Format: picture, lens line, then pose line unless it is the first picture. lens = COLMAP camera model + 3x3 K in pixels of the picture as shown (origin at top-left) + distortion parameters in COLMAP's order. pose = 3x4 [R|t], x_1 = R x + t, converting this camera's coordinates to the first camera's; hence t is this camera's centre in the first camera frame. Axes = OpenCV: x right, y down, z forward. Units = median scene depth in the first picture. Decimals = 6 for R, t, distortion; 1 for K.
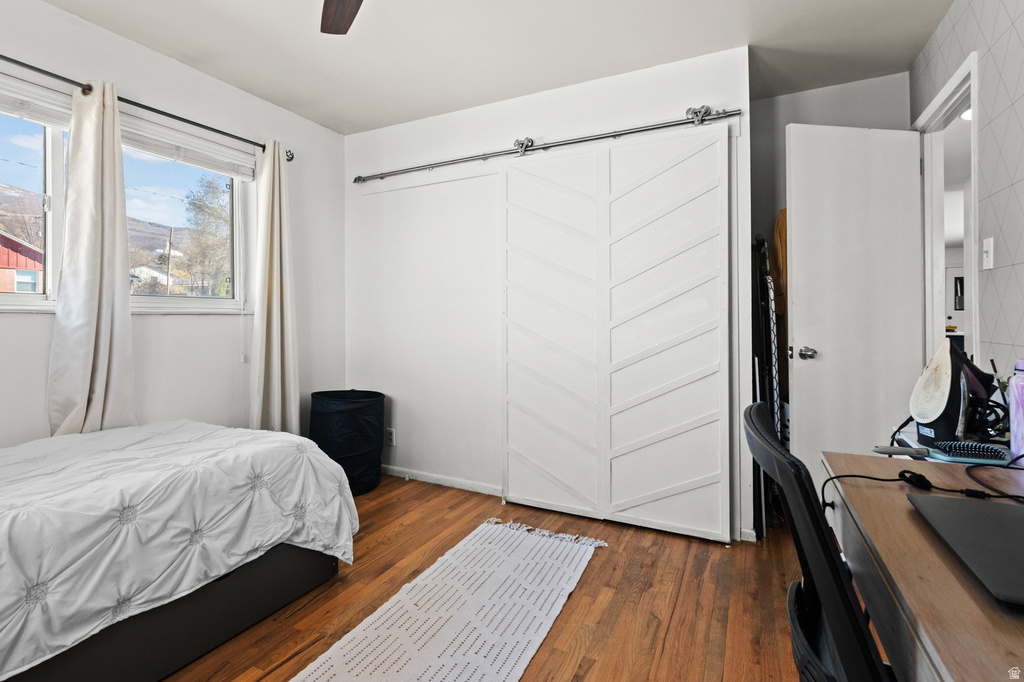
lens RADIAL K [[474.5, 0, 510.2], [0, 474.5, 317.2], [0, 0, 1]] dist [-0.000892, -0.000229]
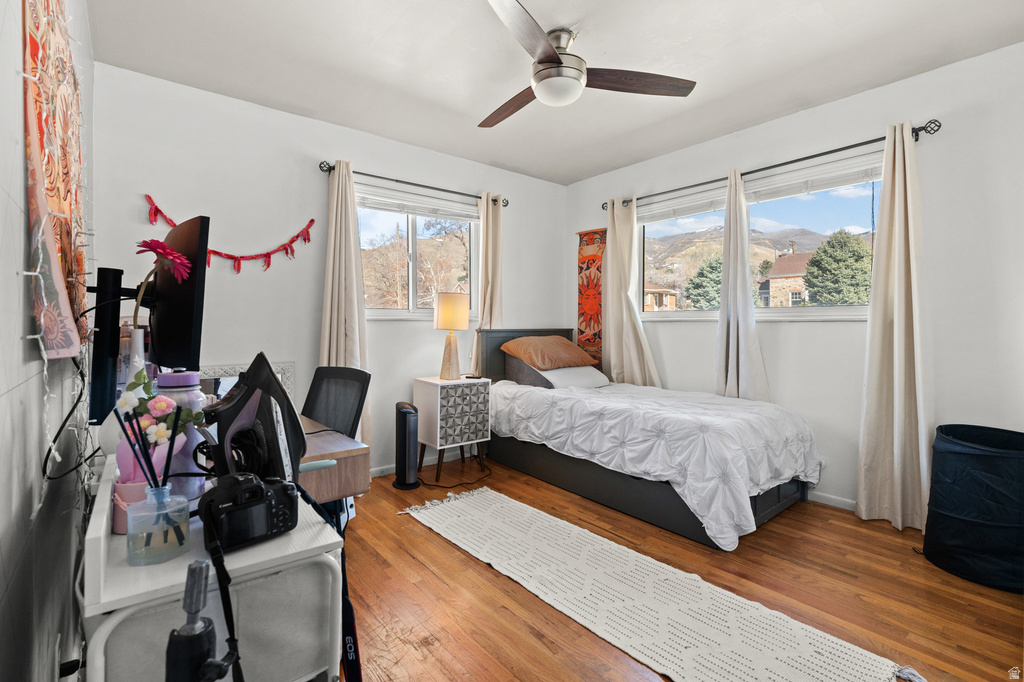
lens RADIAL K [[474.5, 0, 510.2], [0, 474.5, 317.2], [0, 0, 1]] dist [-0.000892, -0.000229]
pose [[-0.401595, -0.012770, -0.915729, 1.116204], [0.002165, 0.999887, -0.014893, -0.000925], [0.915815, -0.007964, -0.401521, 1.260183]]
